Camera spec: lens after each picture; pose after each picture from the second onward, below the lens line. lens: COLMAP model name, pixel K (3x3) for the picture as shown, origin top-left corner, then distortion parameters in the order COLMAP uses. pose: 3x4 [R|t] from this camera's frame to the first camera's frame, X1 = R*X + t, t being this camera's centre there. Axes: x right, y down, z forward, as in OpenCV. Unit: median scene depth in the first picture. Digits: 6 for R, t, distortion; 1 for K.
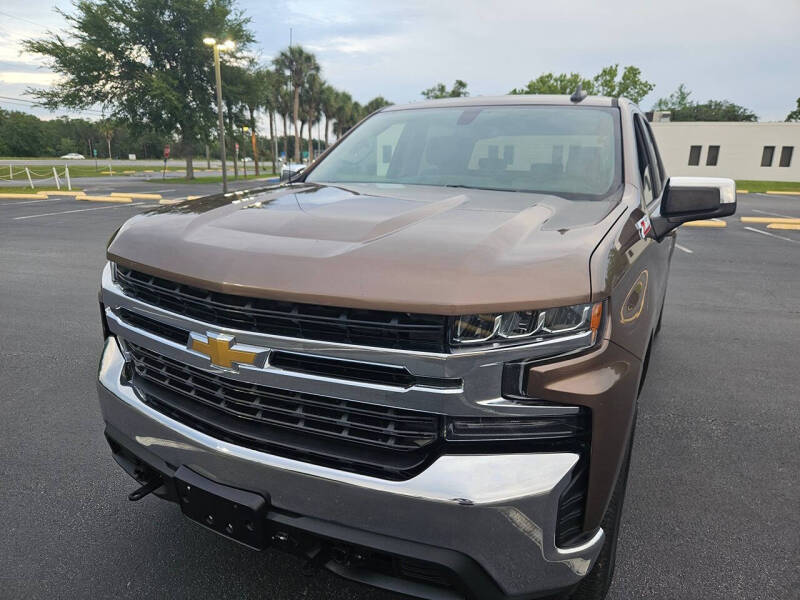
lens RADIAL K [[543.3, 0, 396.0], [0, 543.3, 301.3], [0, 0, 1]] dist [0.048184, -0.034964]
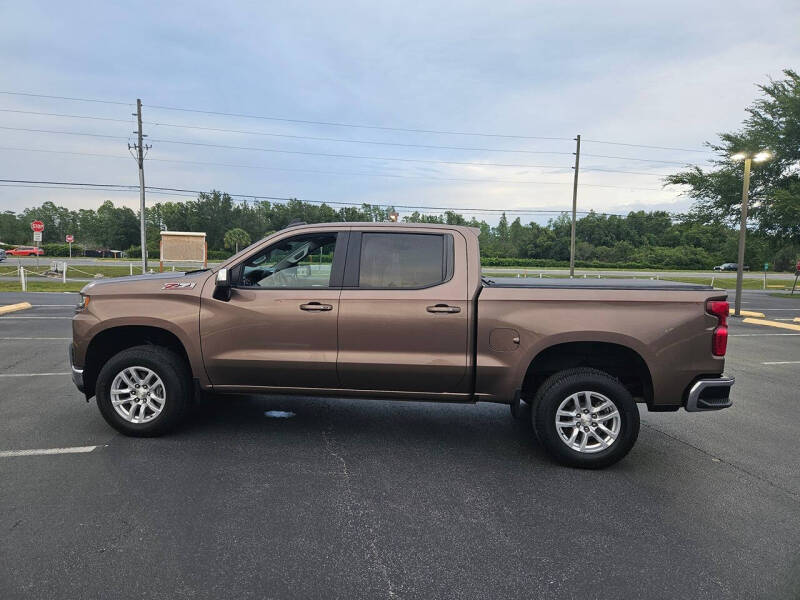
lens RADIAL K [[542.6, 0, 392.6], [0, 542.6, 298.3], [0, 0, 1]] dist [0.067589, -0.058688]
pose [[0.381989, 0.058300, -0.922326, 0.167855], [-0.246936, 0.968161, -0.041074, -0.012672], [0.890566, 0.243445, 0.384223, 0.053789]]
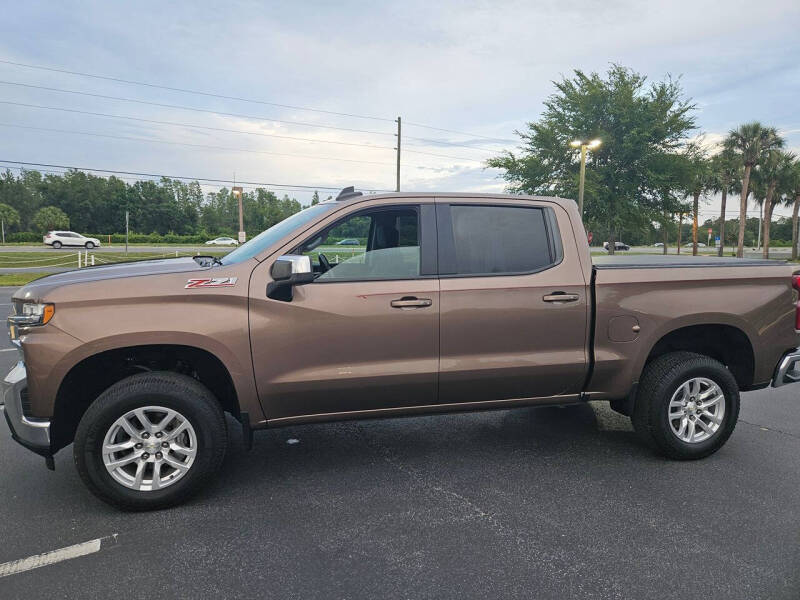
lens RADIAL K [[539.4, 0, 392.9], [0, 539.4, 298.2], [0, 0, 1]] dist [0.064012, -0.051150]
pose [[0.676901, 0.066487, -0.733065, 0.111646], [-0.181058, 0.980353, -0.078271, -0.004072], [0.713458, 0.185710, 0.675640, 0.019298]]
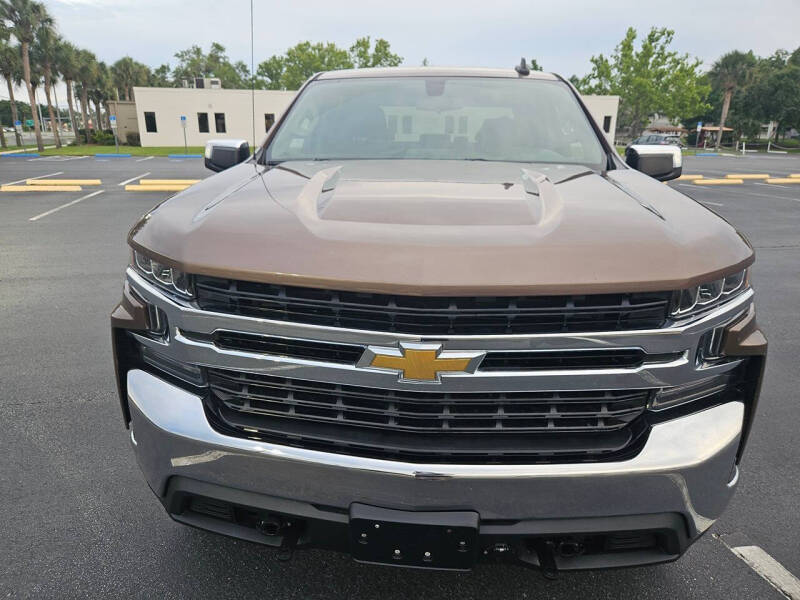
lens RADIAL K [[539.4, 0, 392.4], [0, 539.4, 296.2], [0, 0, 1]] dist [0.064012, -0.051150]
pose [[0.920558, -0.125444, 0.369915, -0.027113], [0.108605, 0.991885, 0.066094, -0.003075], [-0.375204, -0.020669, 0.926712, 0.008978]]
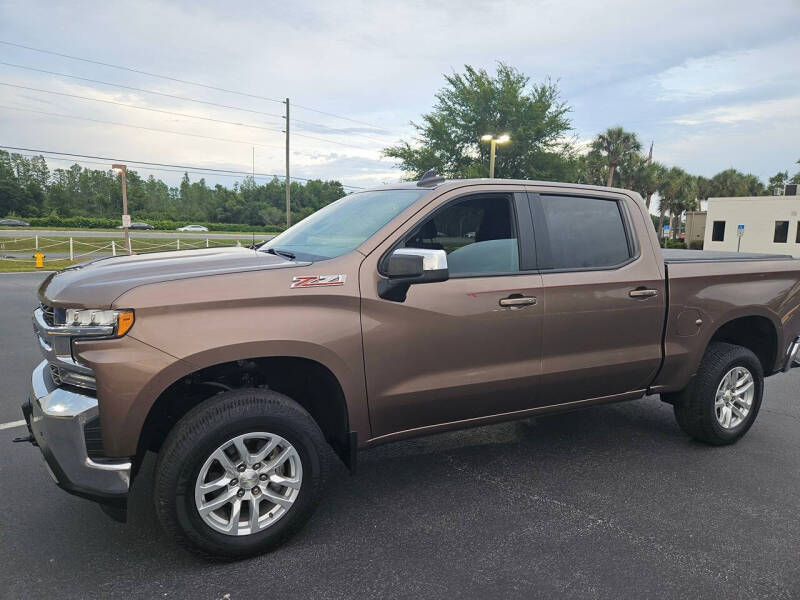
lens RADIAL K [[539.4, 0, 394.3], [0, 539.4, 305.2], [0, 0, 1]] dist [0.064012, -0.051150]
pose [[0.825378, 0.079662, -0.558932, 0.075939], [-0.151261, 0.985005, -0.082980, -0.000237], [0.543940, 0.153034, 0.825051, 0.002713]]
